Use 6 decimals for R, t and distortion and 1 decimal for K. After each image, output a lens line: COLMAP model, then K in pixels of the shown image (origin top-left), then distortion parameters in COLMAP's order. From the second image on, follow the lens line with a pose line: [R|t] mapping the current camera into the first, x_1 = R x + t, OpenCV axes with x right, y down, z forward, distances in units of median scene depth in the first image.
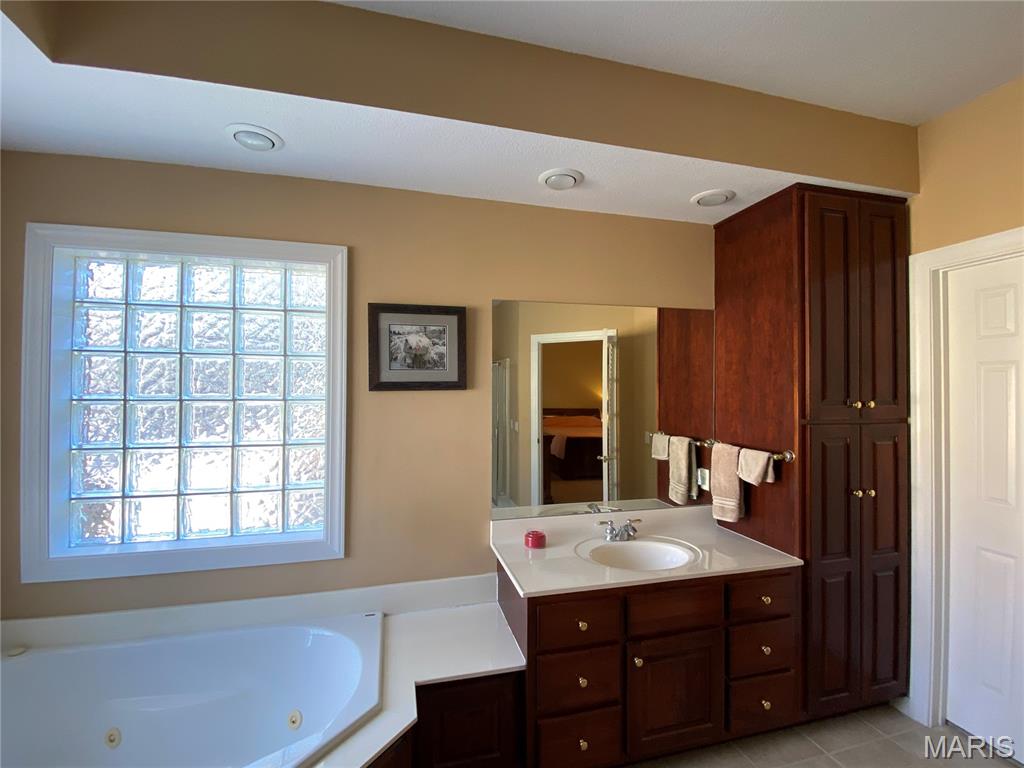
lens RADIAL K [[445.1, 0, 512.0], [0, 445.1, 384.0], [0, 0, 1]] dist [0.040324, -0.043272]
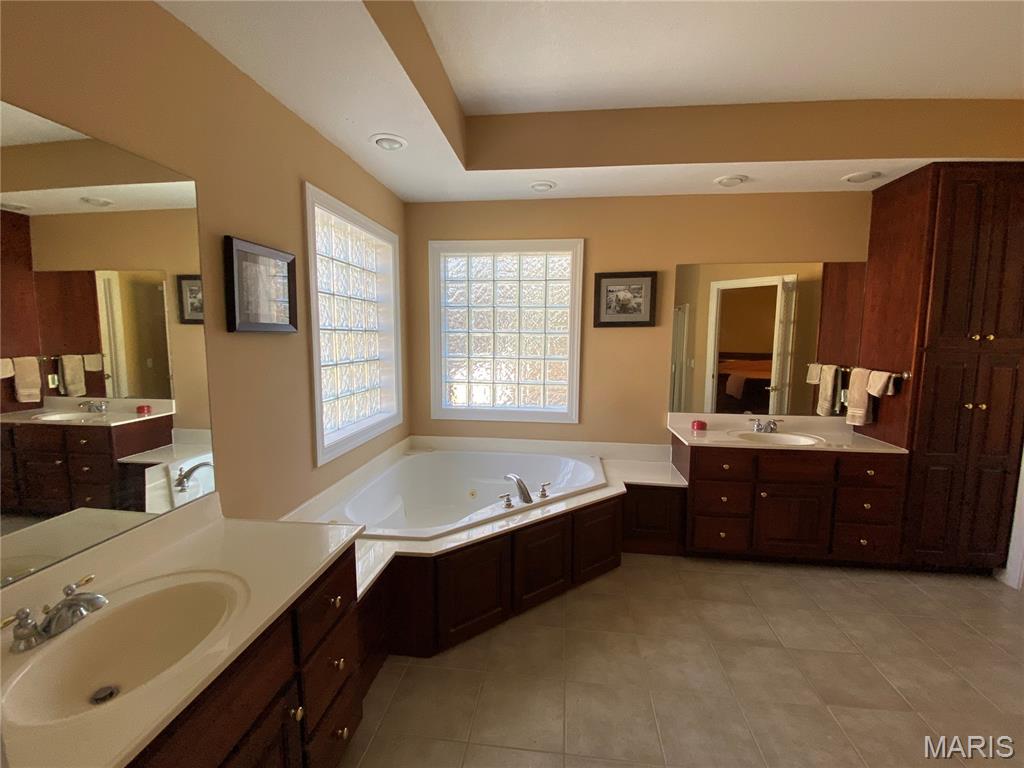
lens RADIAL K [[445.1, 0, 512.0], [0, 445.1, 384.0], [0, 0, 1]] dist [0.040324, -0.043272]
pose [[0.927613, 0.044994, -0.370823, 0.019493], [-0.000949, 0.993000, 0.118111, 0.027699], [0.373542, -0.109210, 0.921162, -0.625106]]
